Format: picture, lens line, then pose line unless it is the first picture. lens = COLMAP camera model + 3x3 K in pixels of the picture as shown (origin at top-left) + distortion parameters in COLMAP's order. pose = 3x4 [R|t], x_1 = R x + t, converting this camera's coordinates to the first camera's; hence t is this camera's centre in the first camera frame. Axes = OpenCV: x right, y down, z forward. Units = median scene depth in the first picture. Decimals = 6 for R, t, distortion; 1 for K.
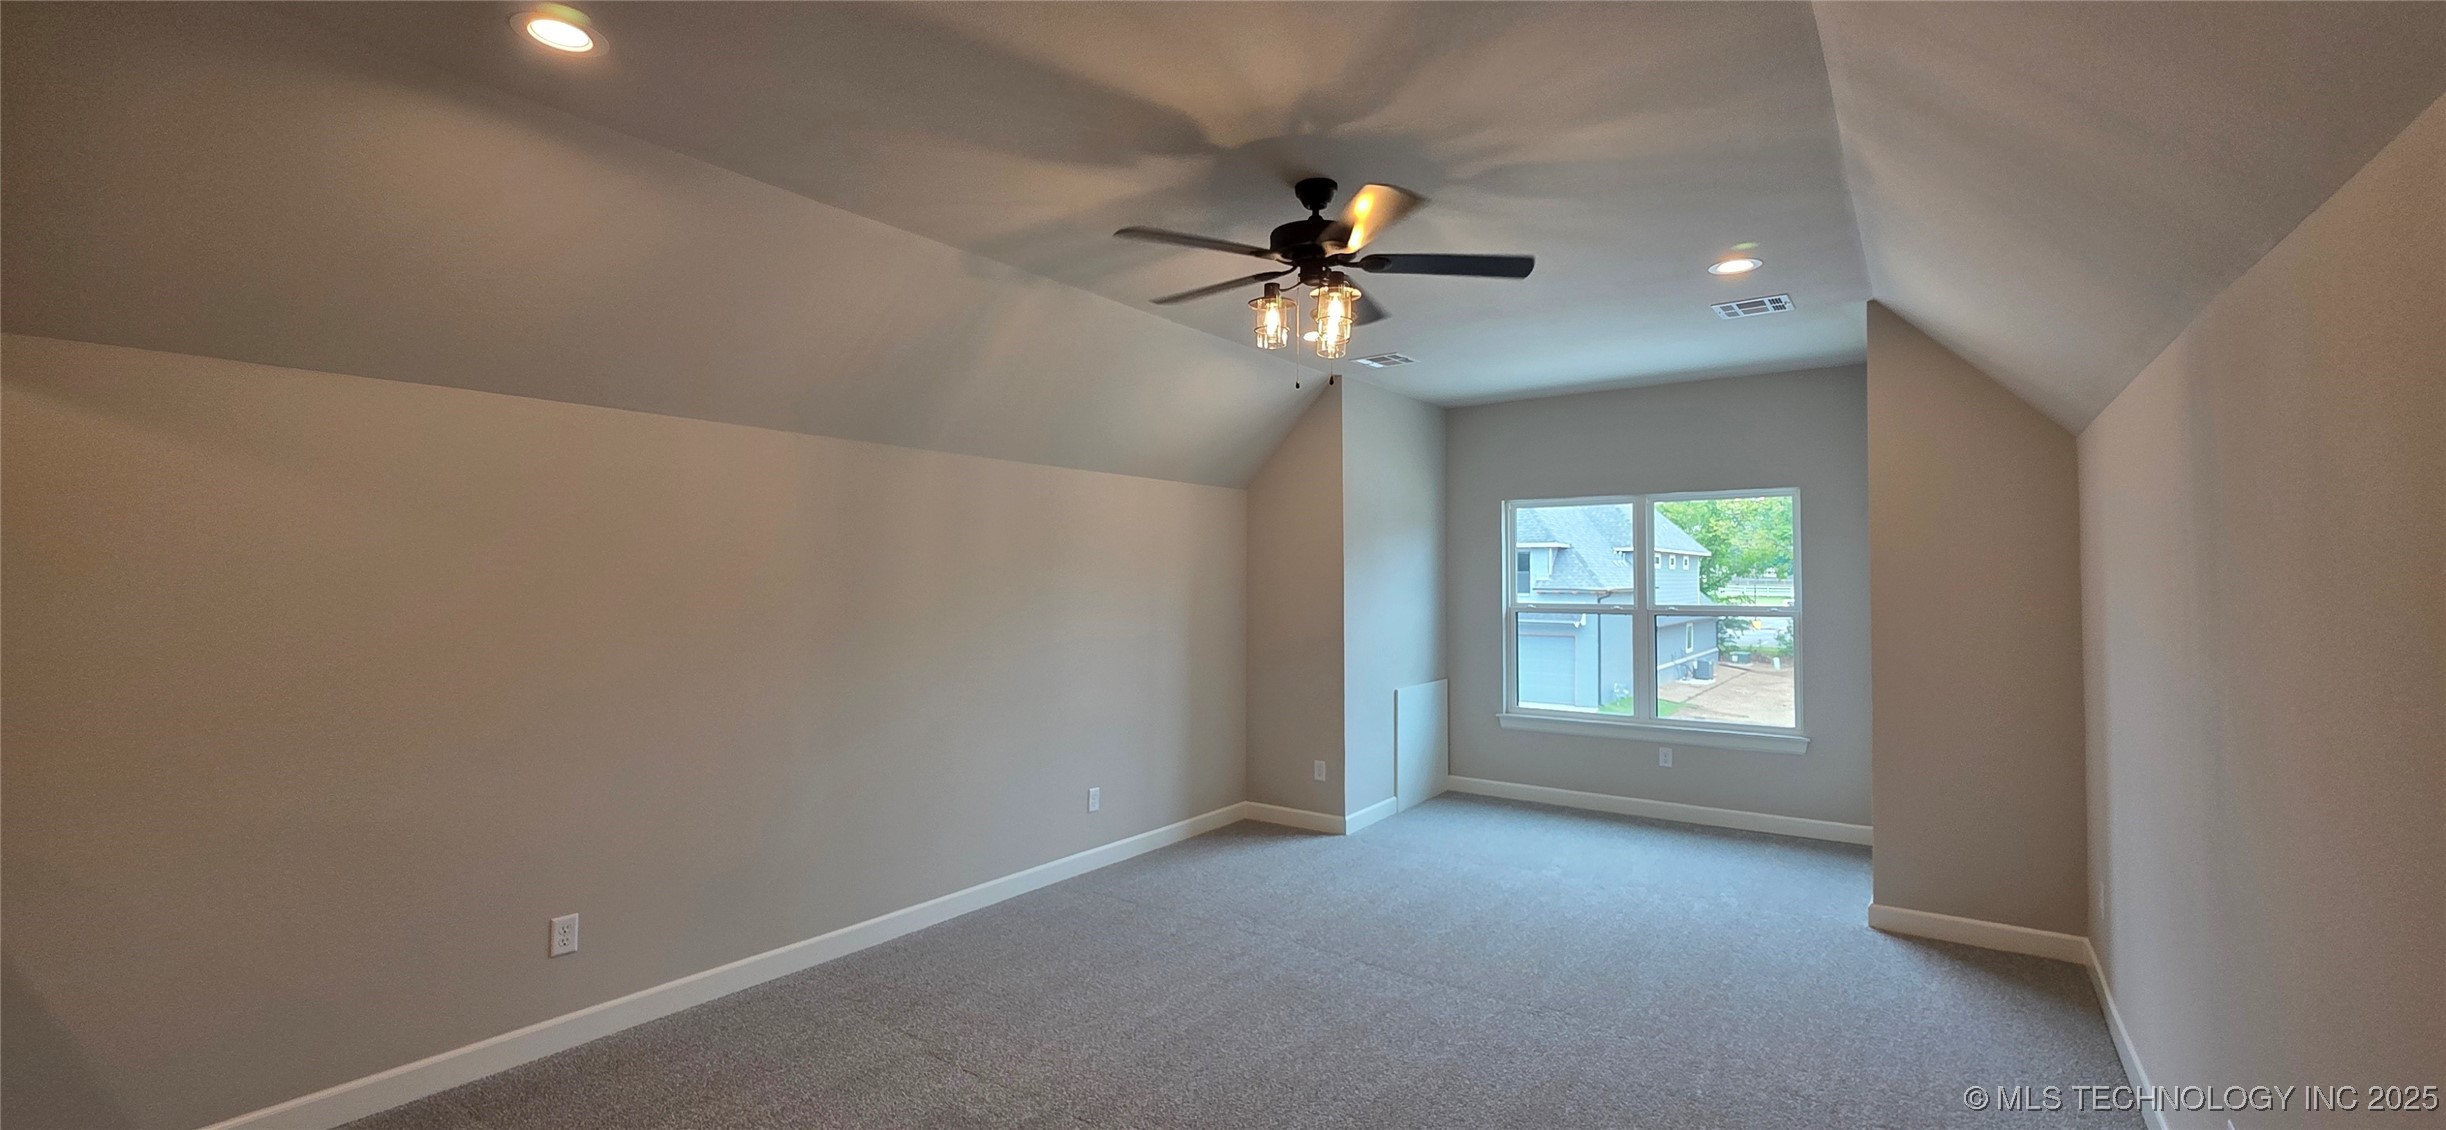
lens RADIAL K [[974.3, 0, 1220.3], [0, 974.3, 556.2], [0, 0, 1]] dist [-0.000968, -0.000109]
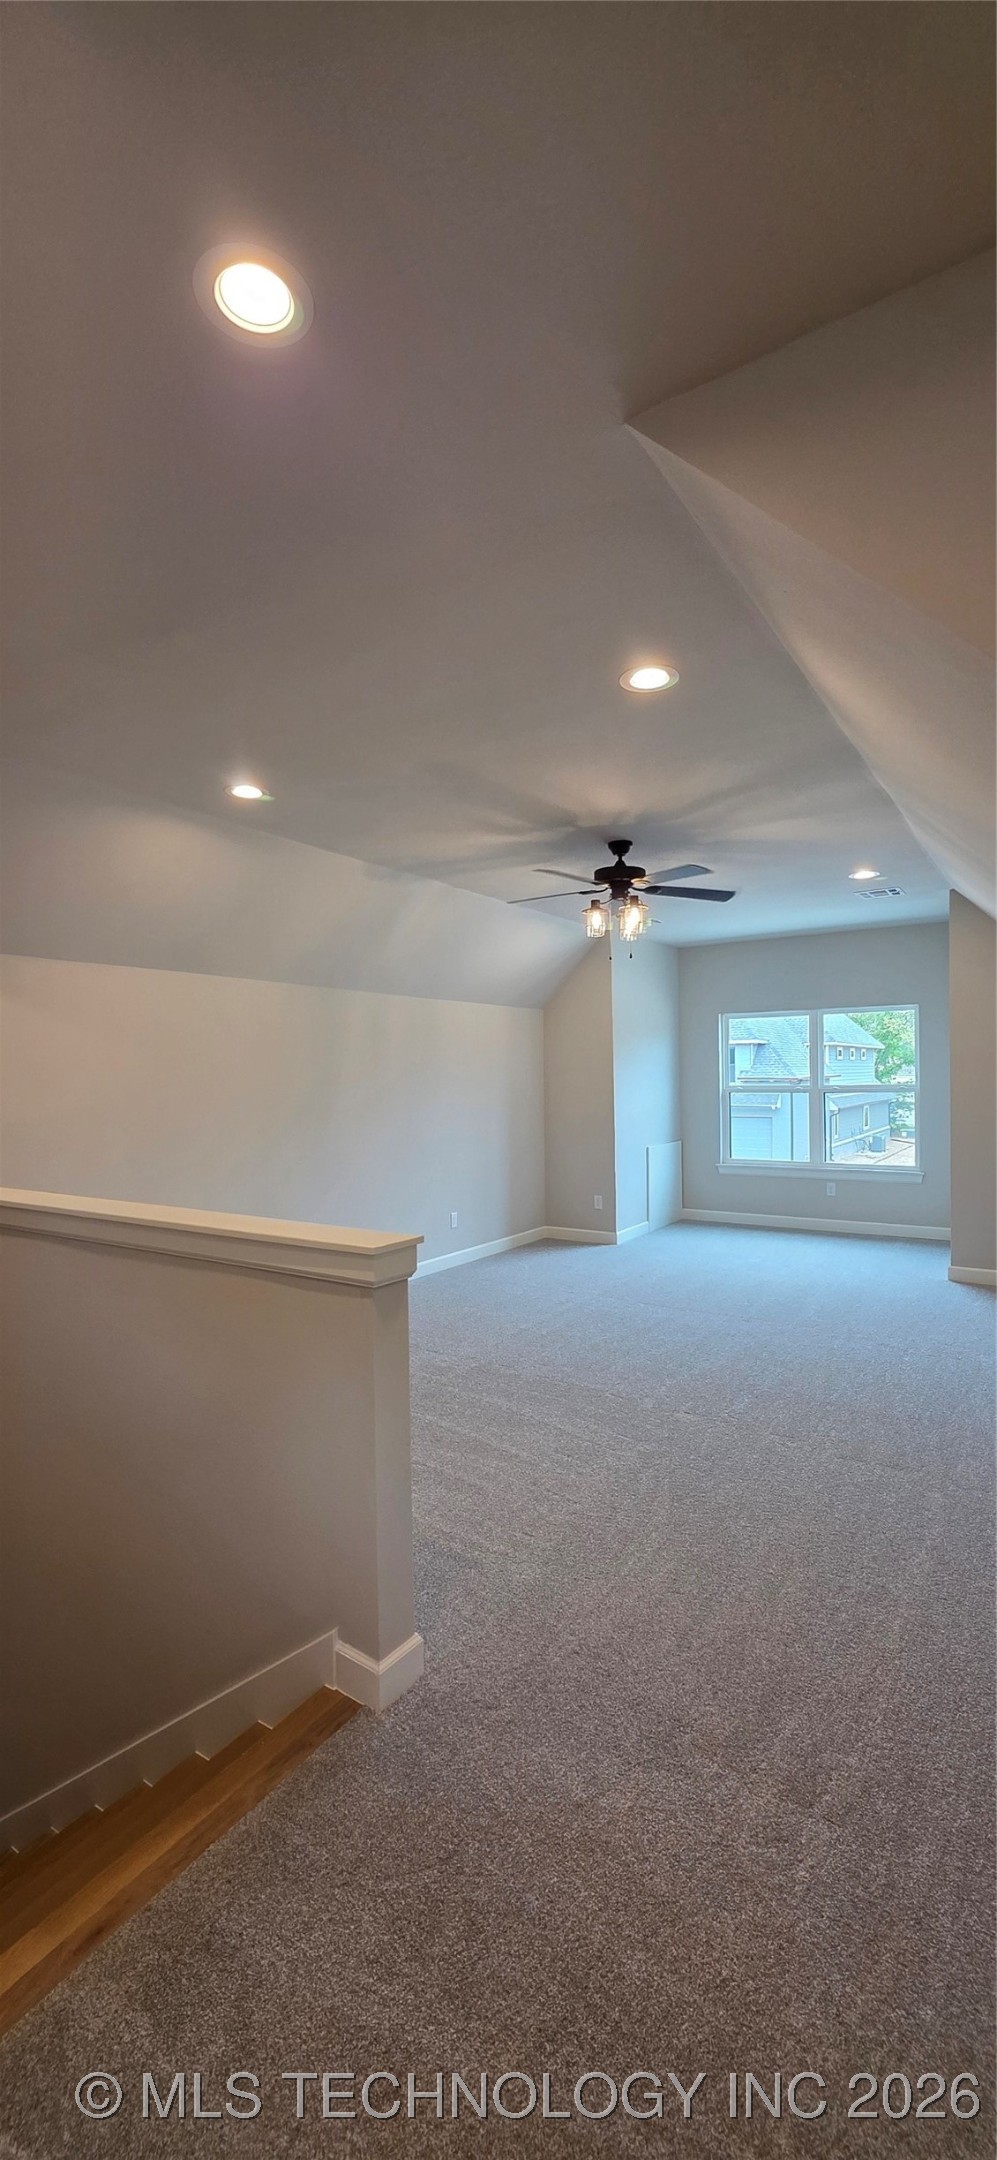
lens RADIAL K [[860.4, 0, 504.7], [0, 860.4, 1082.9], [0, 0, 1]] dist [-0.000968, -0.000109]
pose [[0.998763, -0.016058, 0.047057, -0.096856], [0.014489, 0.999333, 0.033511, -0.003545], [-0.047563, -0.032787, 0.998330, -0.278701]]
